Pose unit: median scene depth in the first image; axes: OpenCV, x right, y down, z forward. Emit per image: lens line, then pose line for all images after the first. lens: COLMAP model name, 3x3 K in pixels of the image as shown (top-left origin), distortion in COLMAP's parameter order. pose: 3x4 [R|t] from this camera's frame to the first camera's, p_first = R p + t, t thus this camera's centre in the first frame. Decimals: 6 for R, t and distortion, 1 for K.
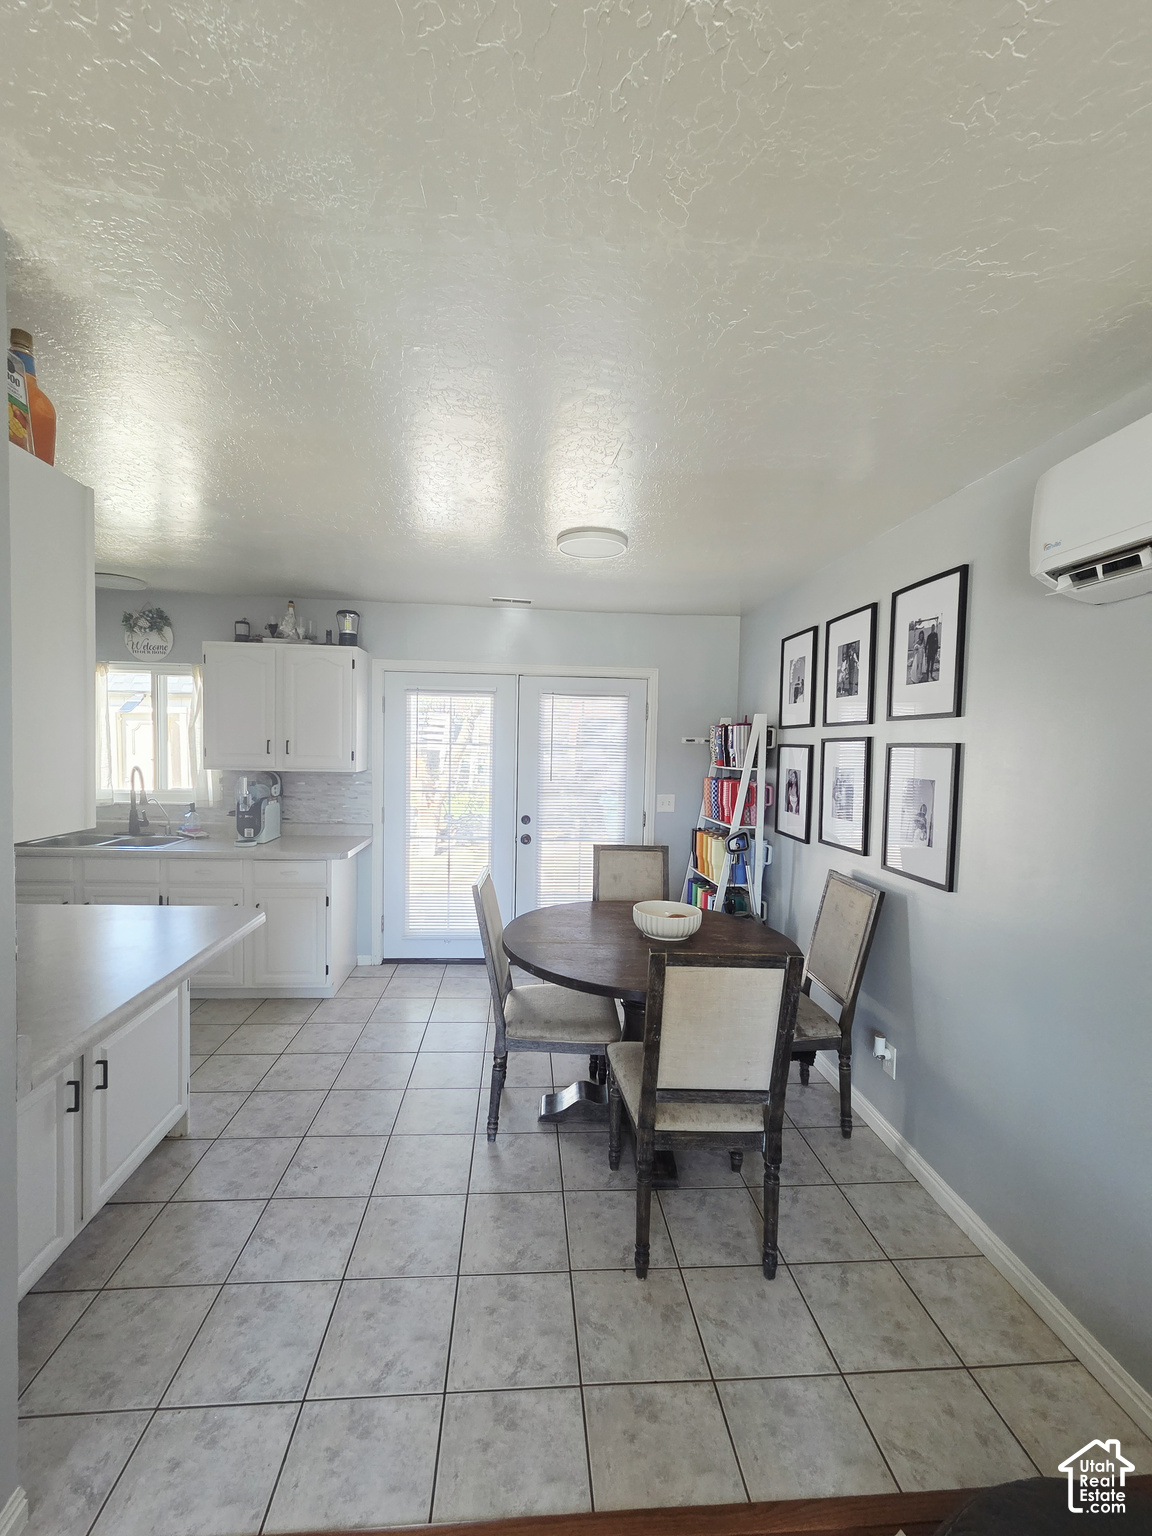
lens RADIAL K [[624.3, 0, 560.3], [0, 624.3, 768.4], [0, 0, 1]] dist [0.008120, -0.002849]
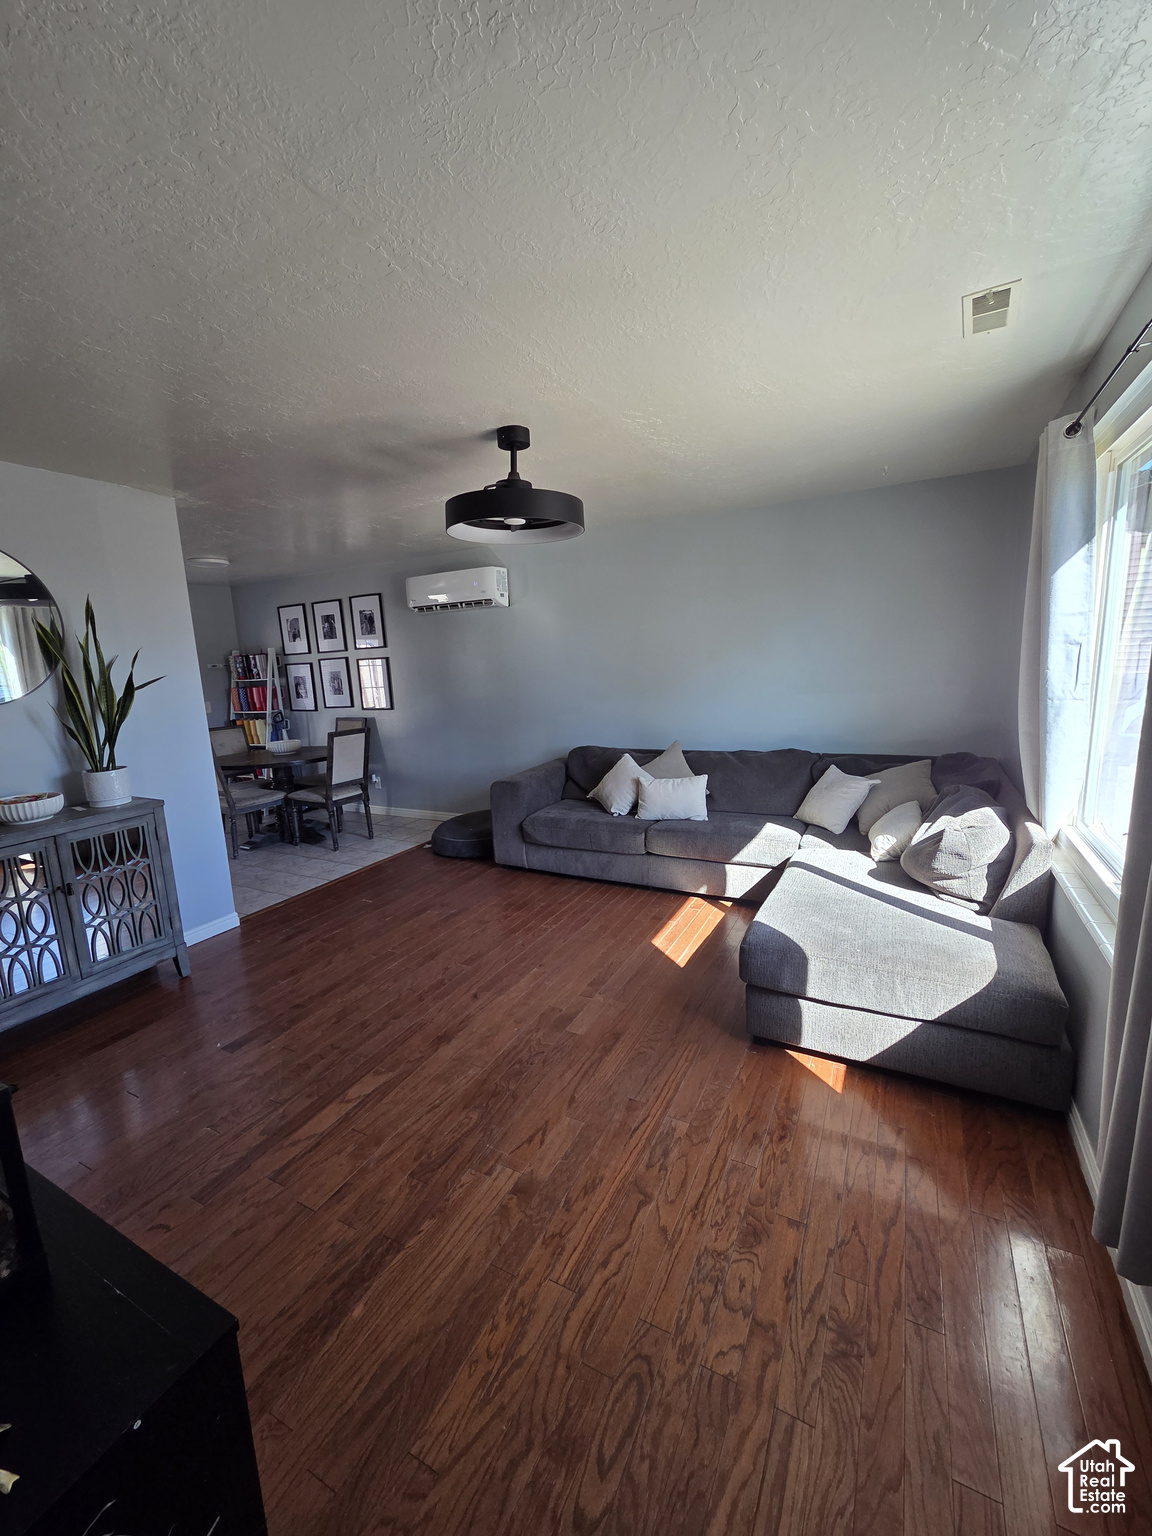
lens RADIAL K [[624.3, 0, 570.2], [0, 624.3, 771.0], [0, 0, 1]] dist [0.008120, -0.002849]
pose [[0.524084, -0.200221, 0.827797, -1.195823], [0.097279, 0.979685, 0.175371, 0.043289], [-0.846092, -0.011382, 0.532915, -1.058373]]
